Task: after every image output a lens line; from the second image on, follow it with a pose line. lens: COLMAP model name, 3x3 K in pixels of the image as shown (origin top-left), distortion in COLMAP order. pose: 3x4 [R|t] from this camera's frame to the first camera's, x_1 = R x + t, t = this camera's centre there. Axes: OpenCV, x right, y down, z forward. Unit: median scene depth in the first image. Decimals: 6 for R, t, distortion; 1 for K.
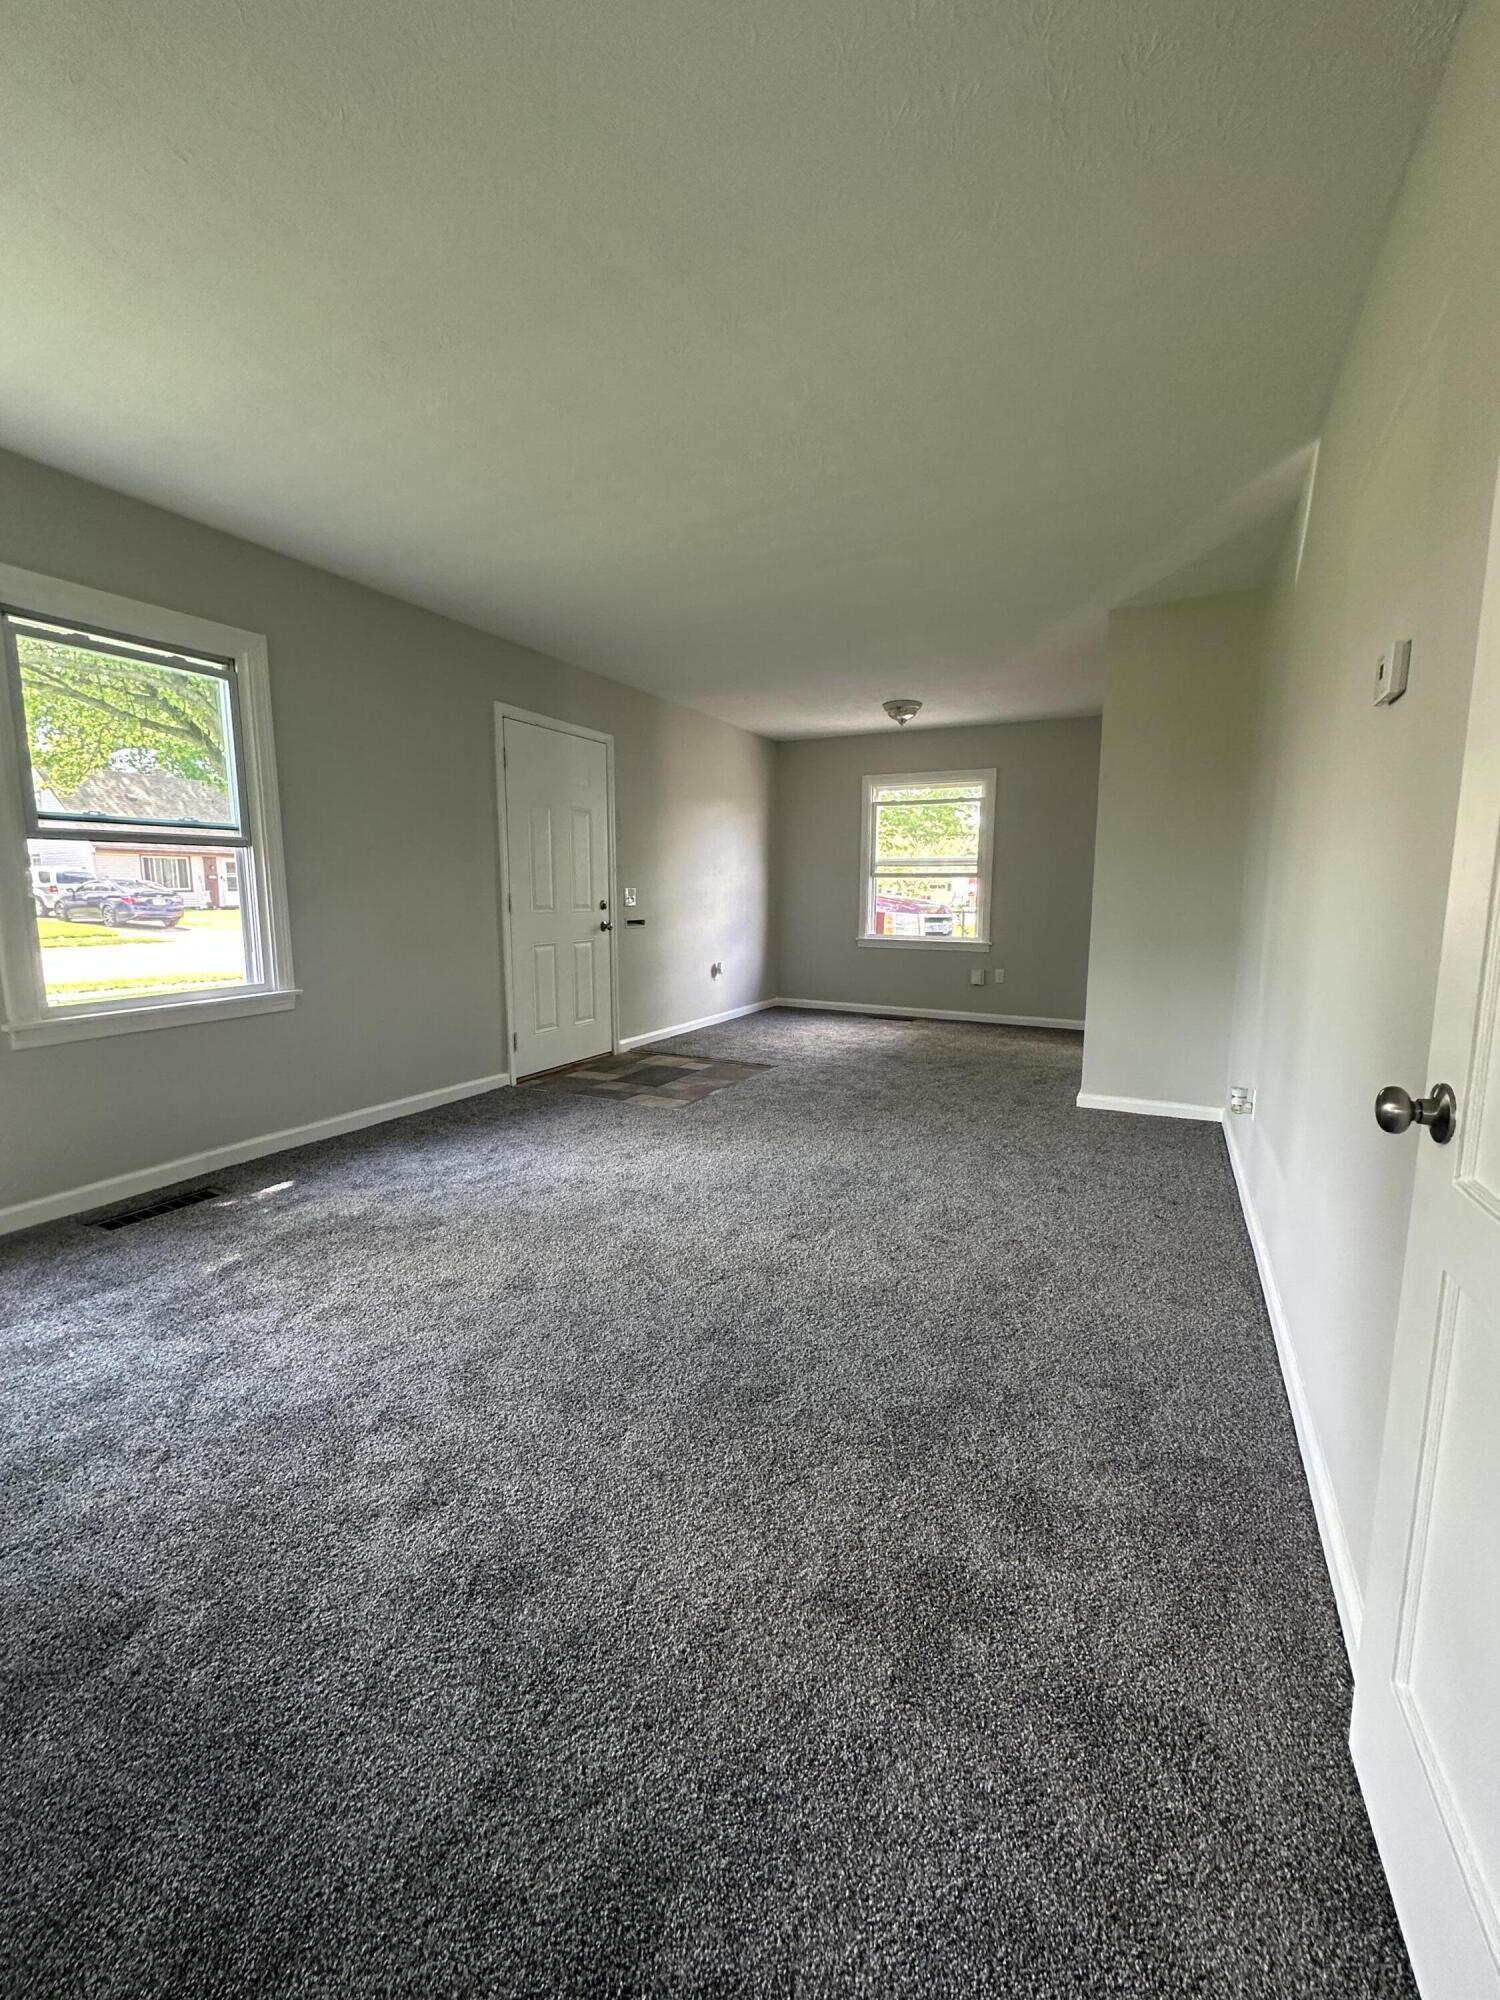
lens RADIAL K [[796.8, 0, 750.0], [0, 796.8, 1000.0], [0, 0, 1]] dist [-0.001602, 0.000130]
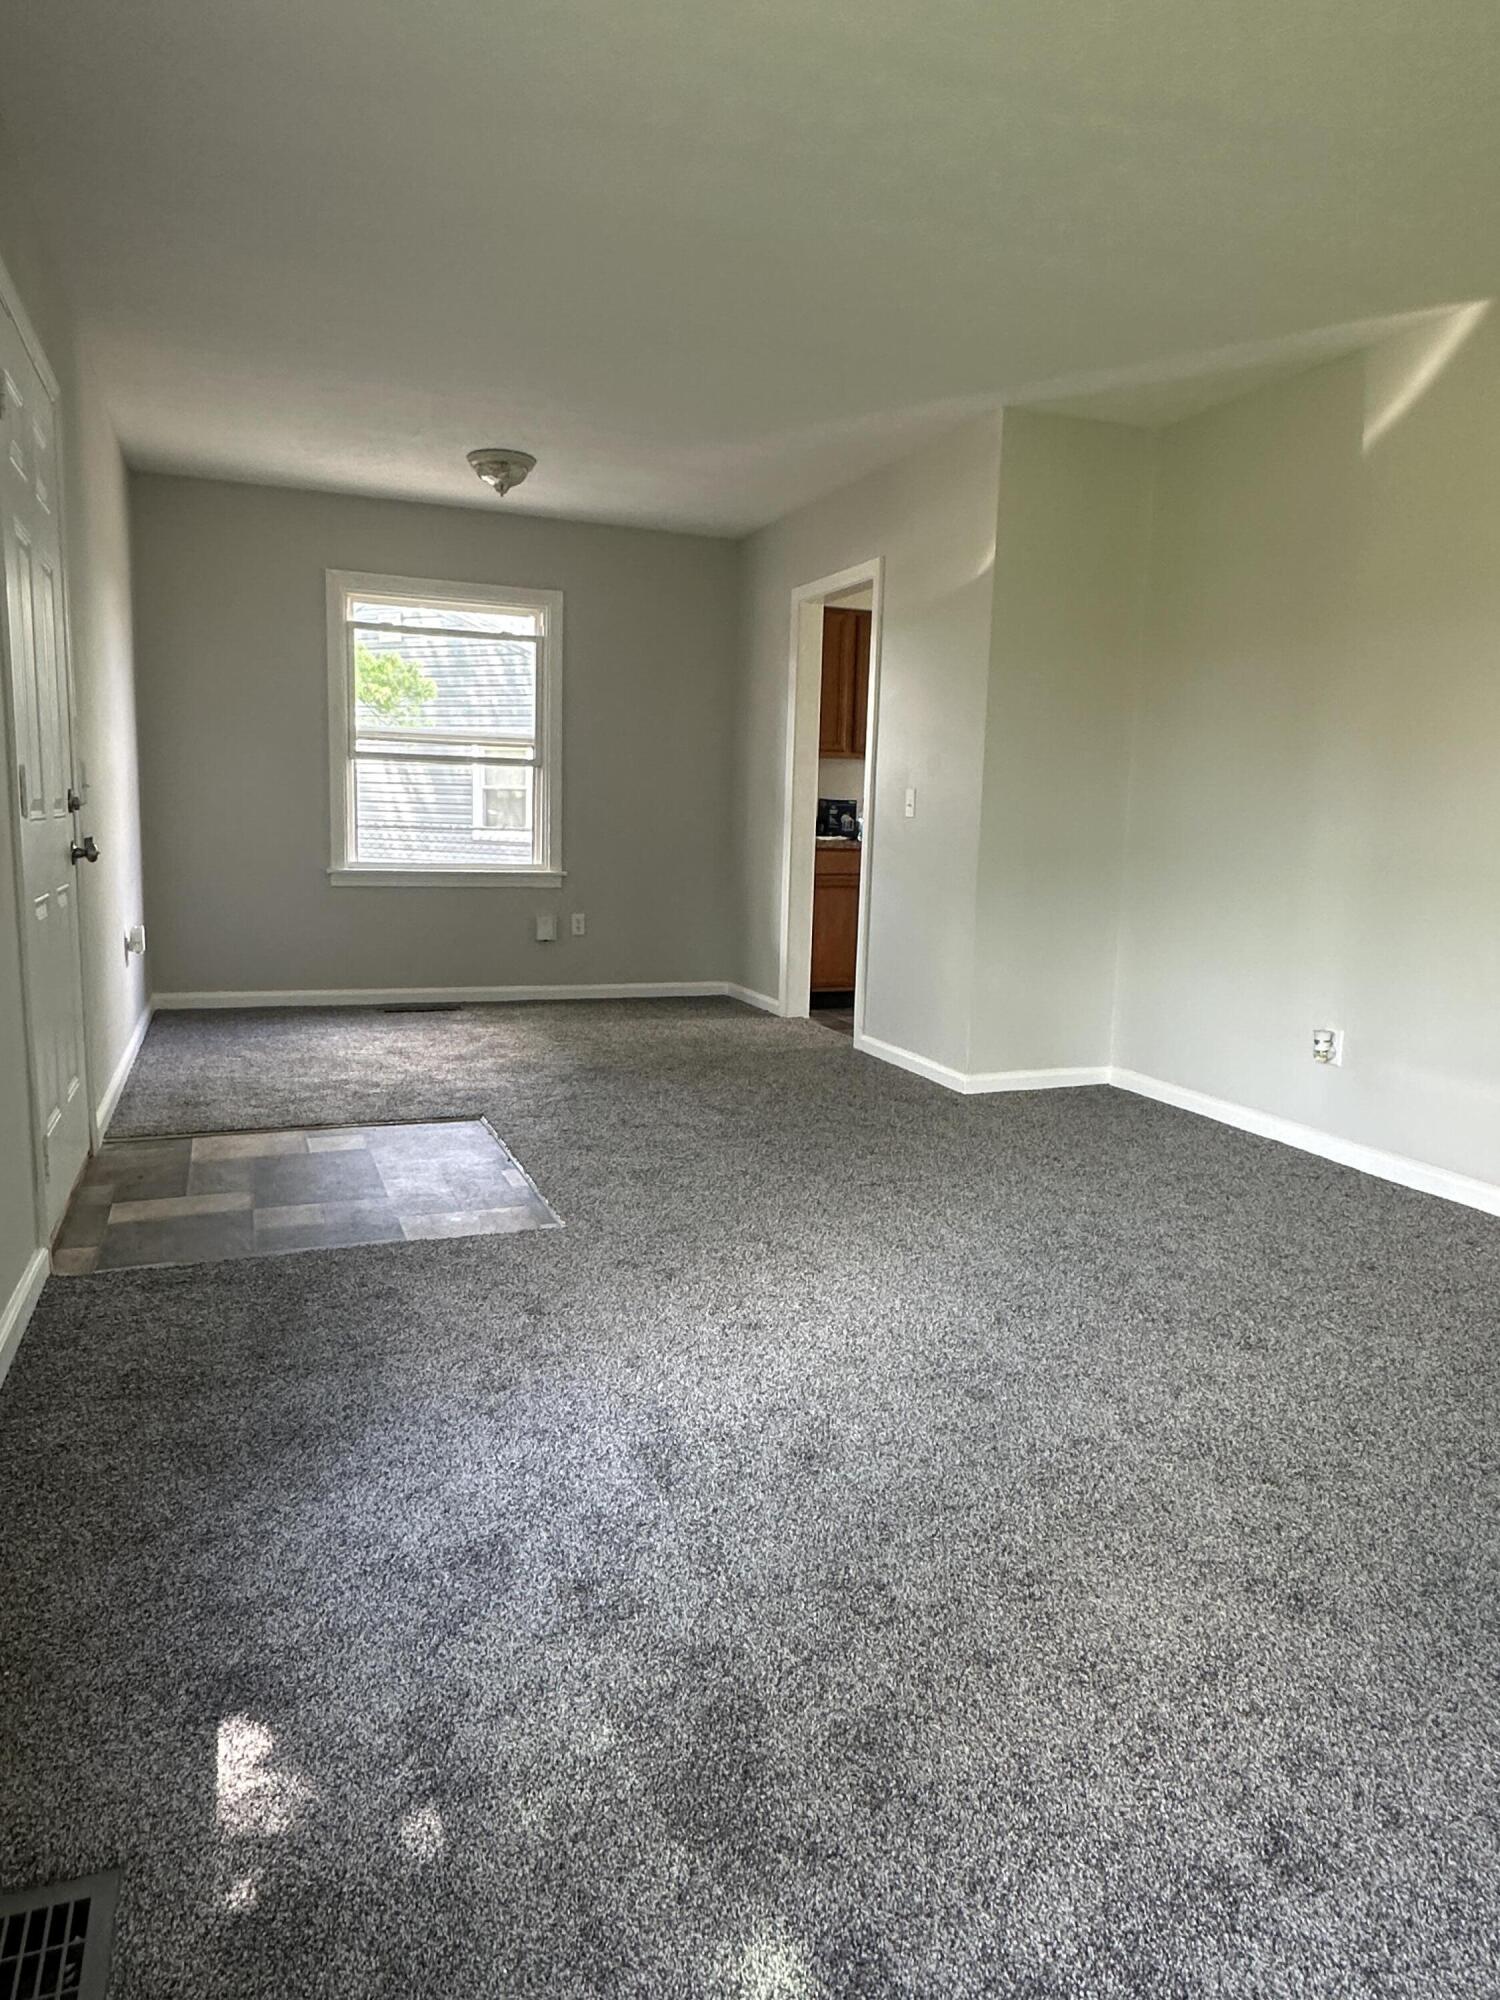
lens RADIAL K [[1237.7, 0, 750.0], [0, 1237.7, 1000.0], [0, 0, 1]] dist [-0.004067, -0.000837]
pose [[0.668566, -0.098795, 0.737062, -0.336140], [0.075727, 0.995028, 0.064683, -0.024281], [-0.739787, 0.012571, 0.672723, 0.240606]]
